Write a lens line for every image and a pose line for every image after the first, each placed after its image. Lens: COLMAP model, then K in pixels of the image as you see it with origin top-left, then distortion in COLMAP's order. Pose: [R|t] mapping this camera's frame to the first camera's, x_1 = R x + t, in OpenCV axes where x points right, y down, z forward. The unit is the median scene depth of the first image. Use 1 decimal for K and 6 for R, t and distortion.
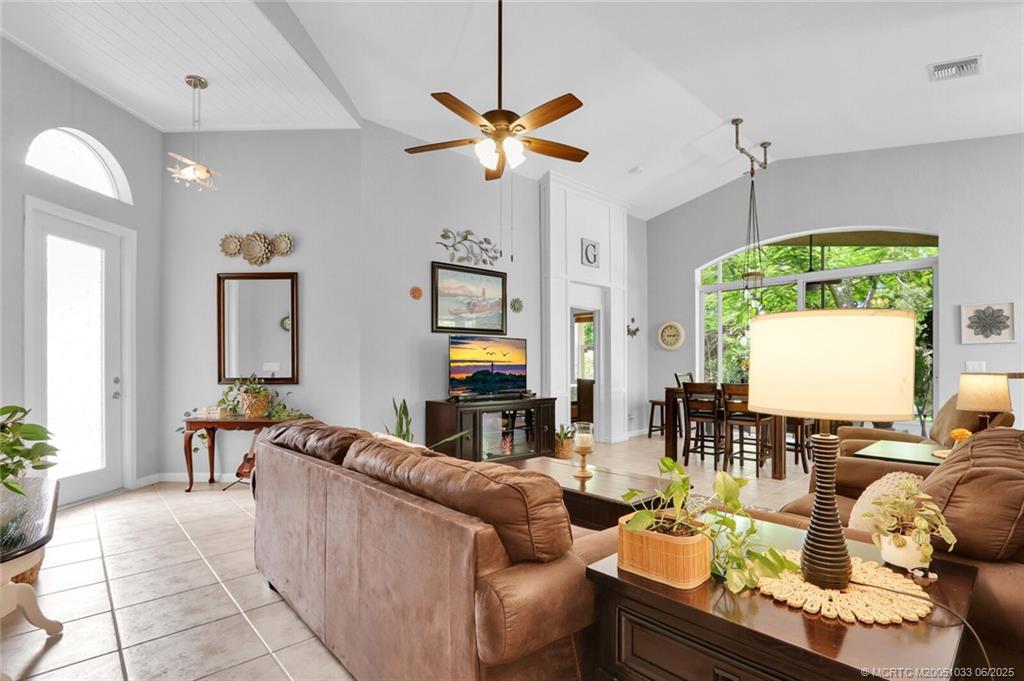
lens RADIAL K [[489.2, 0, 528.7], [0, 489.2, 361.6], [0, 0, 1]] dist [-0.018770, 0.004708]
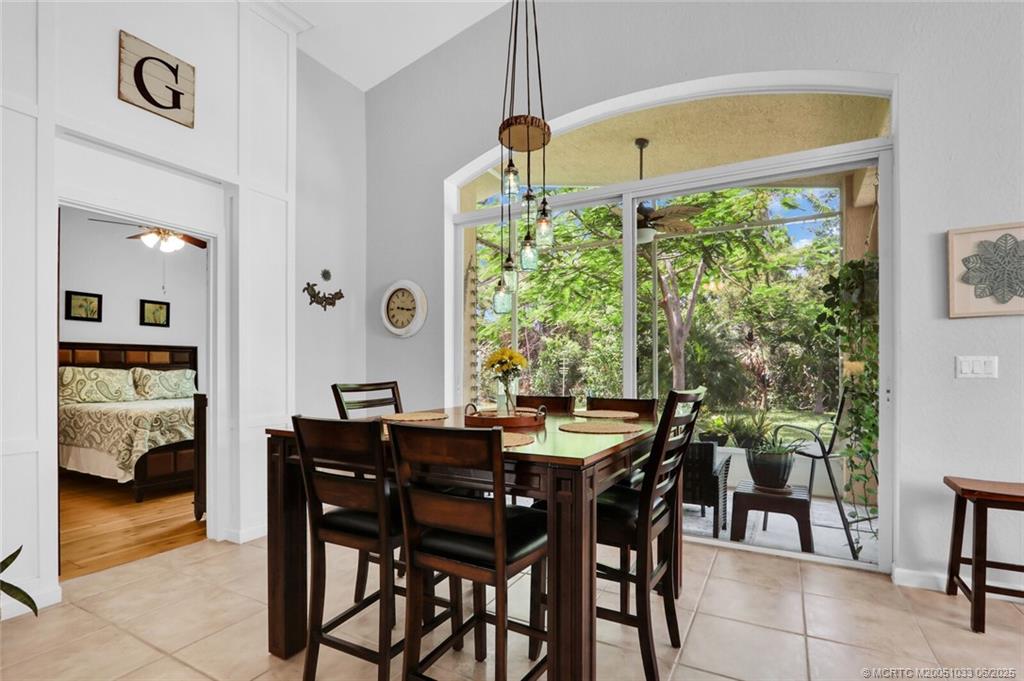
lens RADIAL K [[489.2, 0, 527.5], [0, 489.2, 369.8], [0, 0, 1]] dist [-0.018770, 0.004708]
pose [[0.947963, 0.001113, 0.318378, 0.355553], [-0.003657, 0.999966, 0.007393, 0.010632], [-0.318359, -0.008173, 0.947935, 0.660086]]
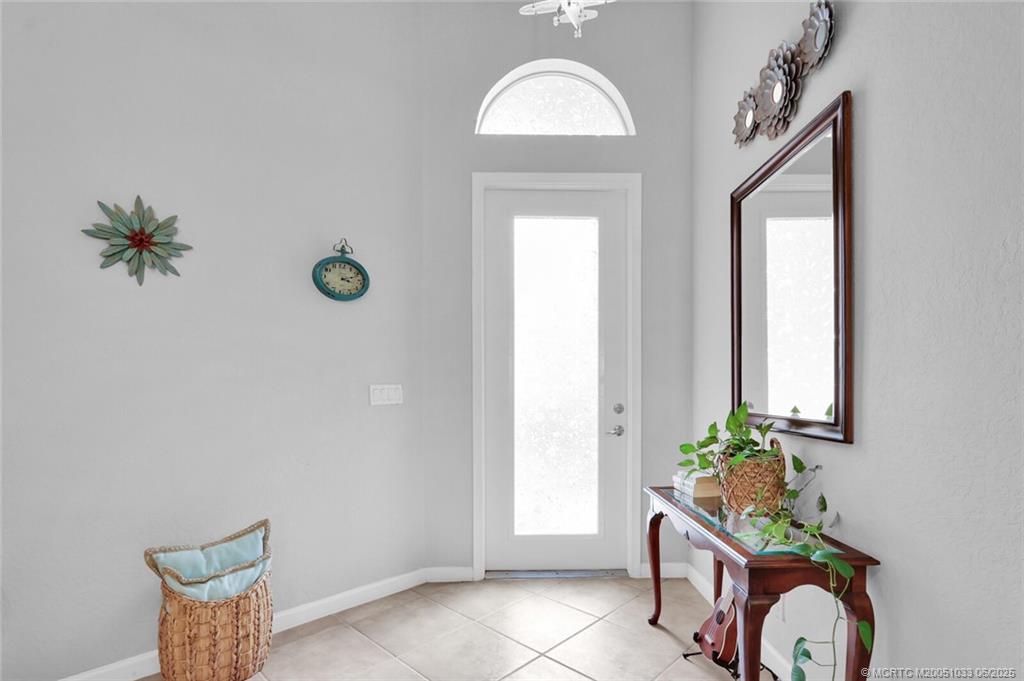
lens RADIAL K [[489.2, 0, 521.3], [0, 489.2, 397.8], [0, 0, 1]] dist [-0.018770, 0.004708]
pose [[0.040255, 0.021256, -0.998963, -0.143462], [0.009248, 0.999723, 0.021645, 0.006374], [0.999147, -0.010110, 0.040048, 0.659914]]
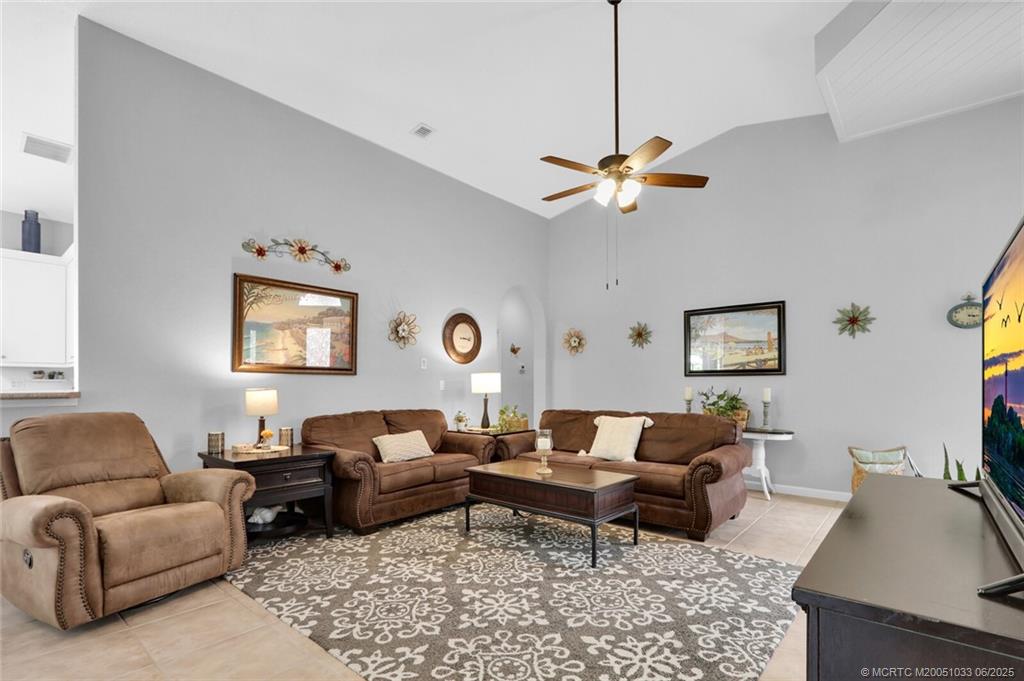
lens RADIAL K [[489.2, 0, 523.4], [0, 489.2, 384.2], [0, 0, 1]] dist [-0.018770, 0.004708]
pose [[-0.992782, 0.004494, -0.119847, 0.160391], [0.005472, 0.999954, -0.007832, 0.012127], [0.119806, -0.008432, -0.992761, 1.159169]]
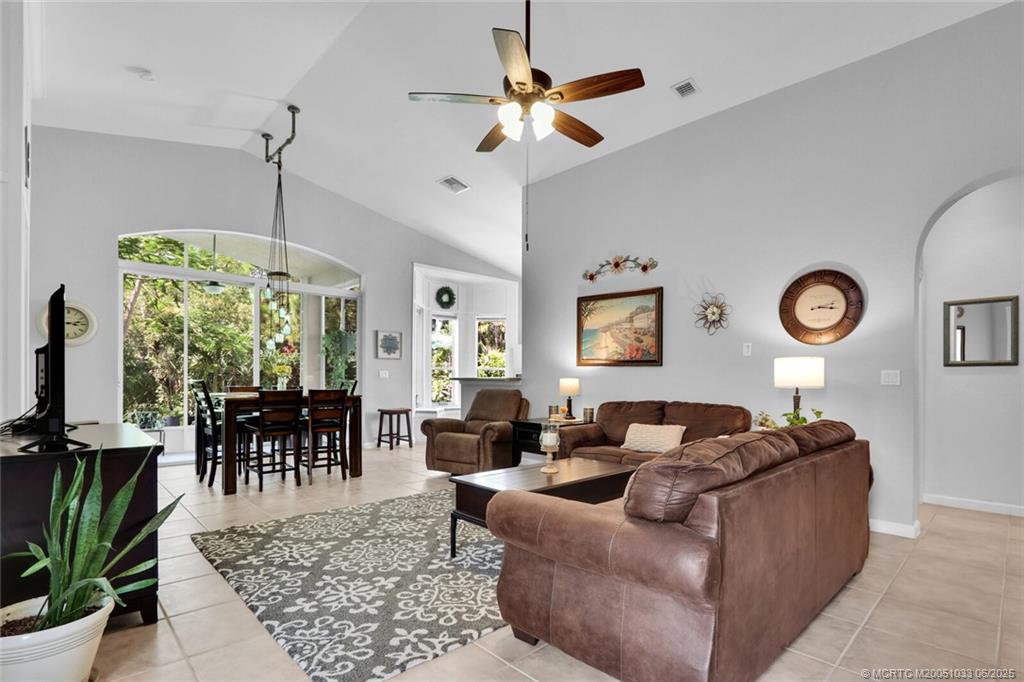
lens RADIAL K [[489.2, 0, 518.4], [0, 489.2, 388.8], [0, 0, 1]] dist [-0.018770, 0.004708]
pose [[-0.004839, -0.021640, 0.999754, -0.509214], [-0.017010, 0.999623, 0.021555, 0.014452], [-0.999844, -0.016901, -0.005205, 0.565668]]
